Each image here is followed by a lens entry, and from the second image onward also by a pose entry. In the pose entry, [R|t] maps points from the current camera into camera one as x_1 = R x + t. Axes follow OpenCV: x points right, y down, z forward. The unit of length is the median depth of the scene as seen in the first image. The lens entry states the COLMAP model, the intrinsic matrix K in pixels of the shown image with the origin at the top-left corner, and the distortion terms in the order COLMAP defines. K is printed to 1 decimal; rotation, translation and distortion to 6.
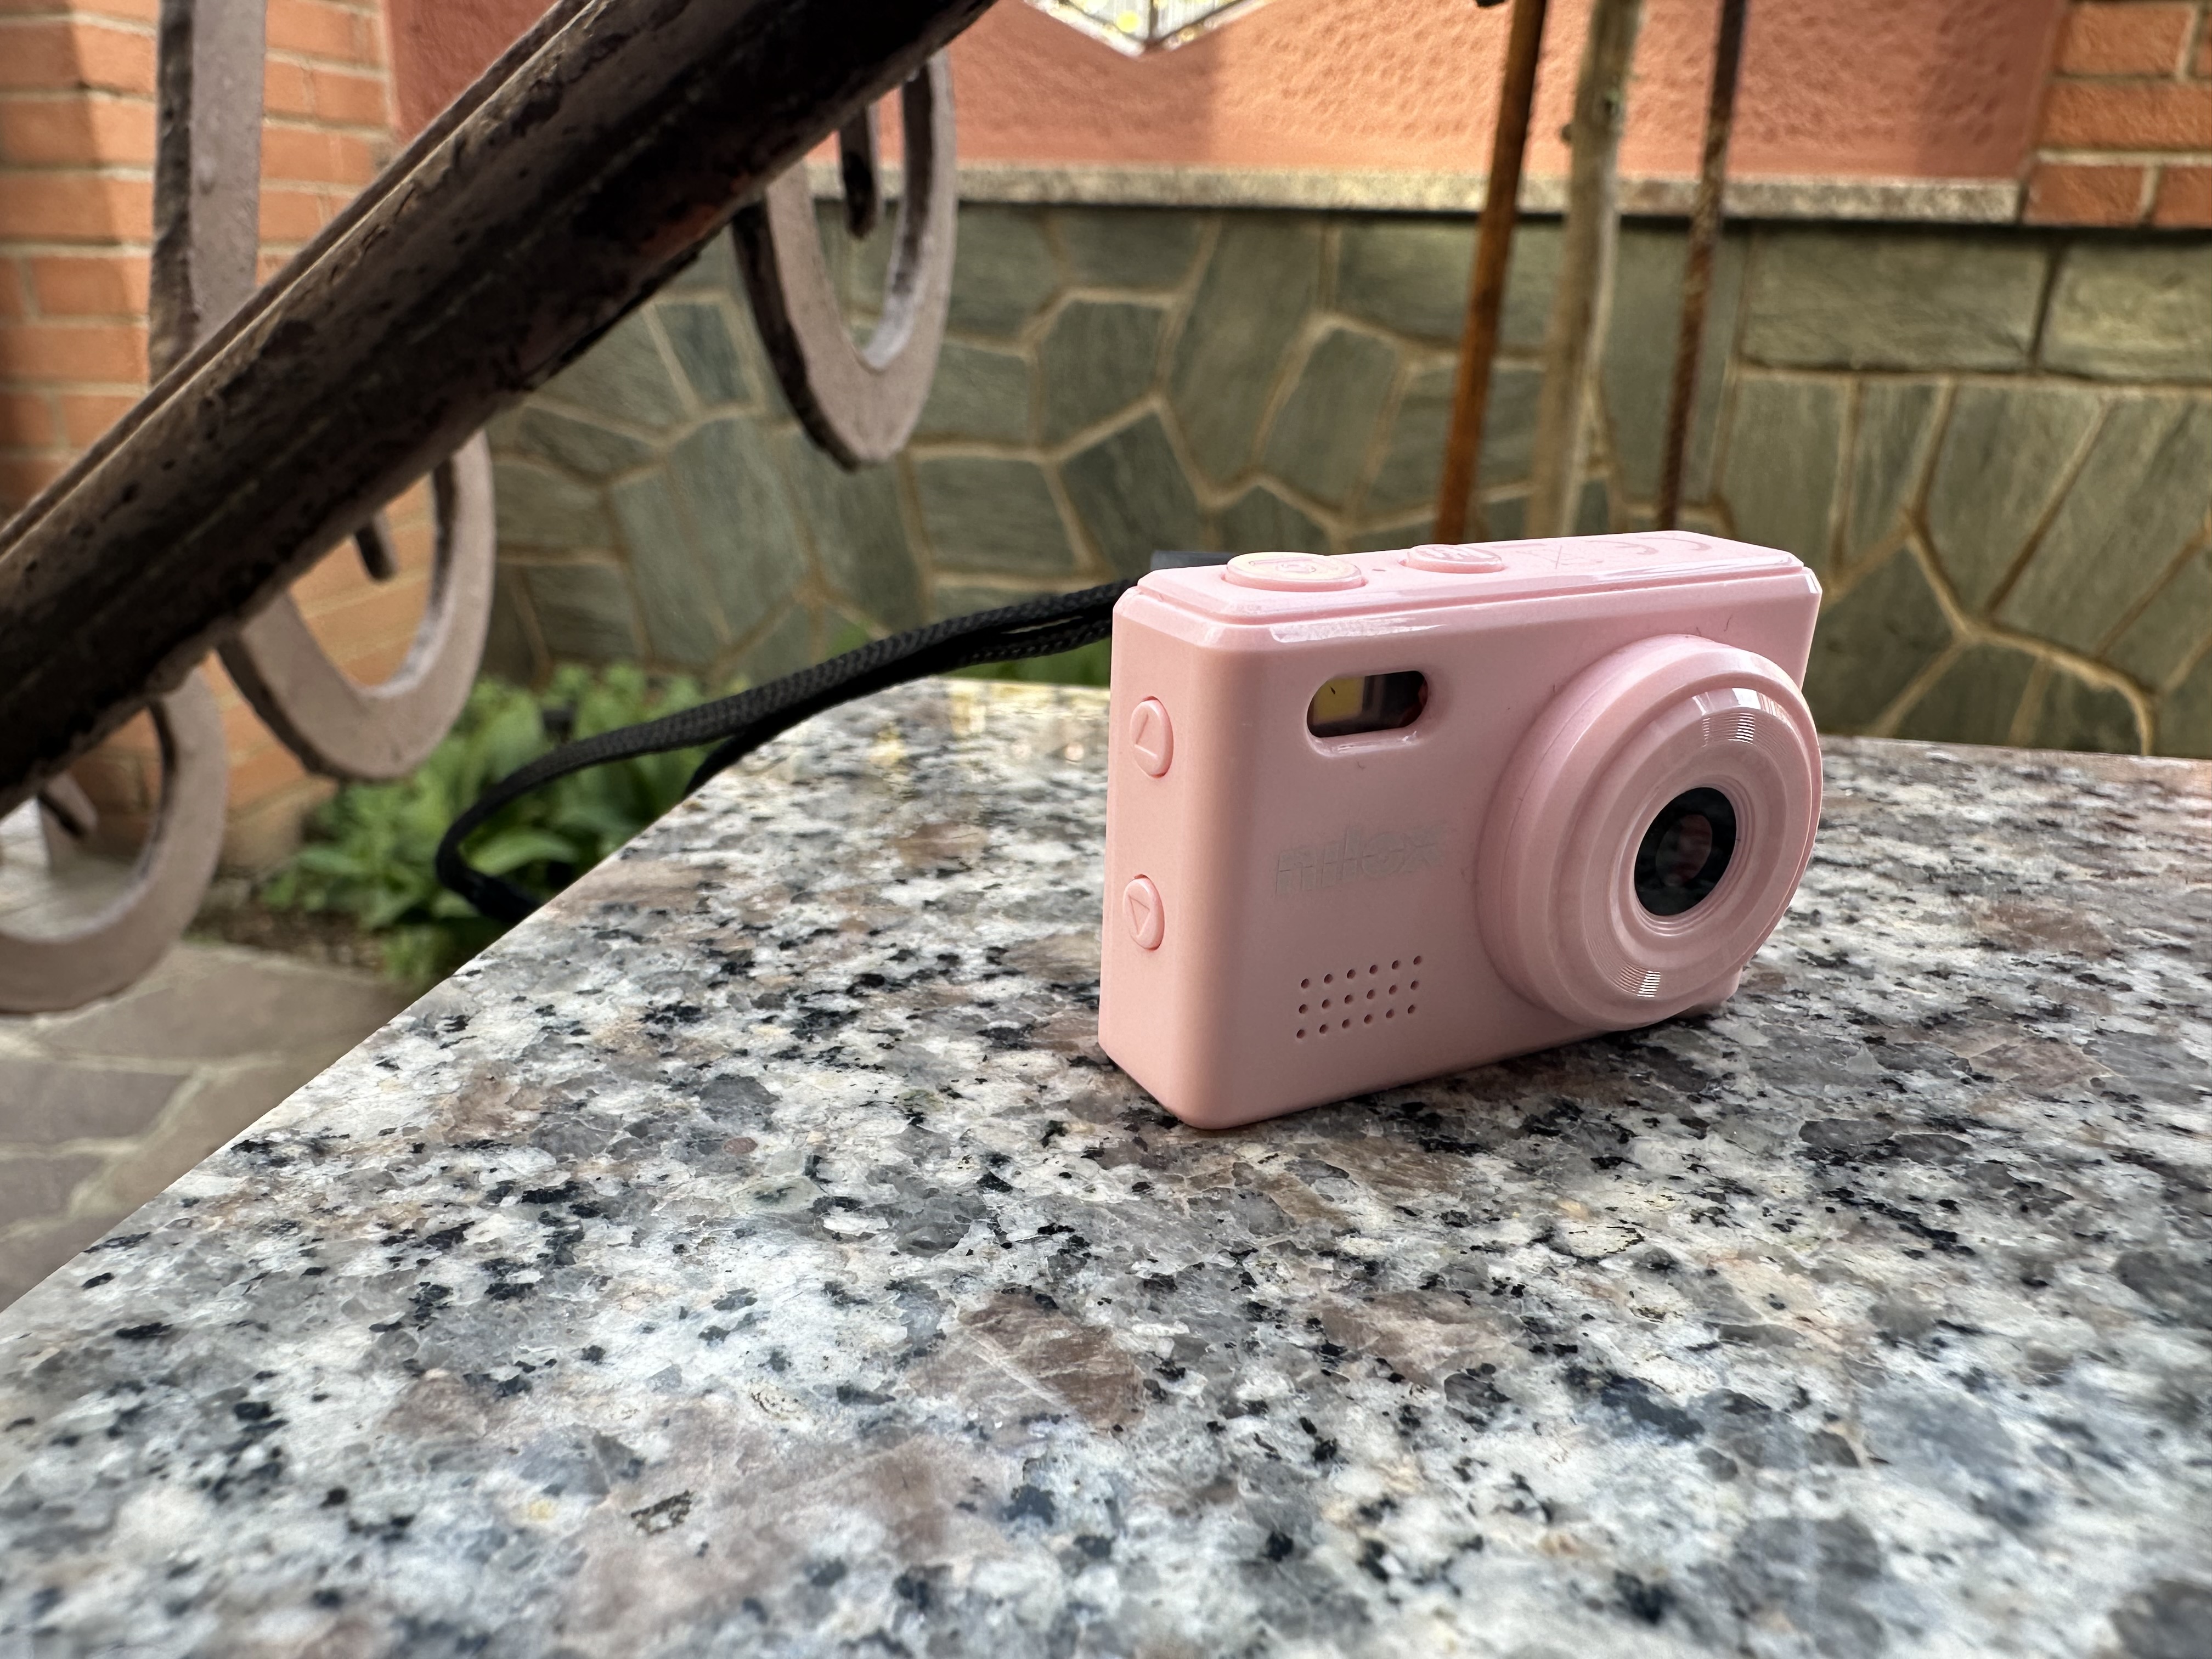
lens RADIAL K [[1644.4, 0, 1057.9], [0, 1644.4, 930.4], [0, 0, 1]] dist [-0.011674, 0.003428]
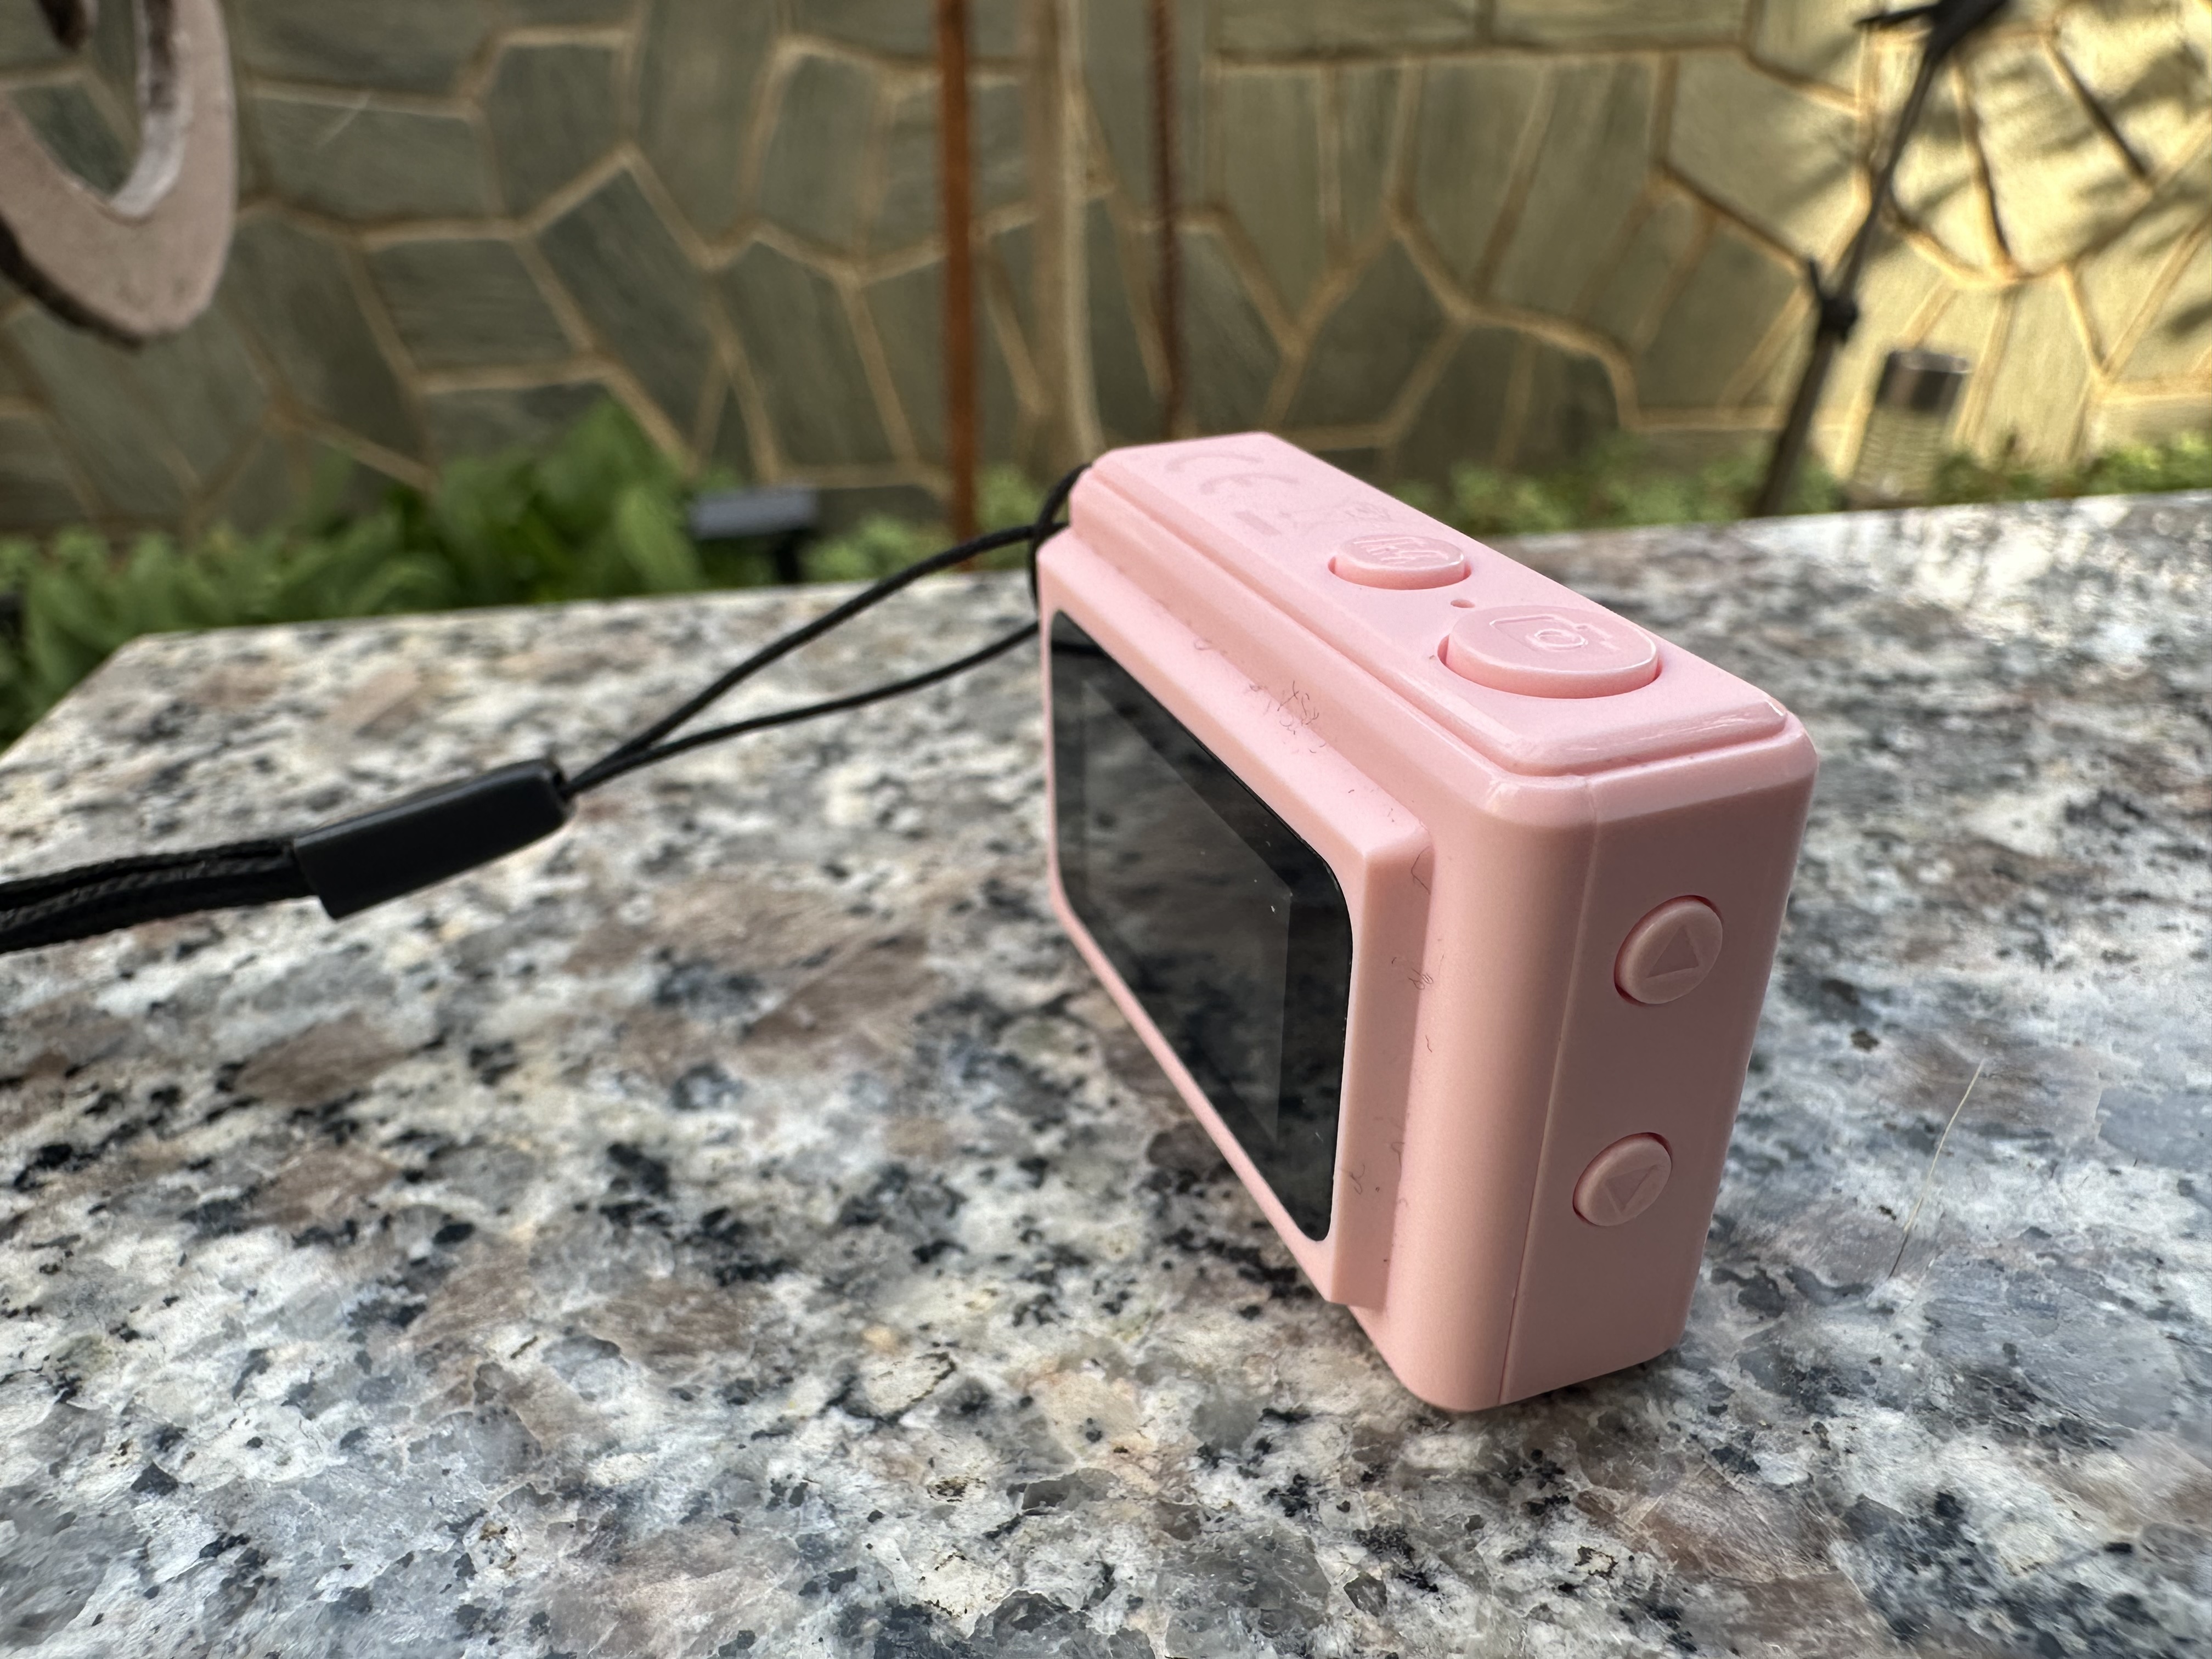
lens RADIAL K [[1644.4, 0, 1073.3], [0, 1644.4, 954.2], [0, 0, 1]] dist [-0.011674, 0.003428]
pose [[0.954419, -0.200106, 0.221452, 0.199719], [0.164248, 0.971642, 0.170104, -0.117346], [-0.249211, -0.125977, 0.960221, 0.139275]]
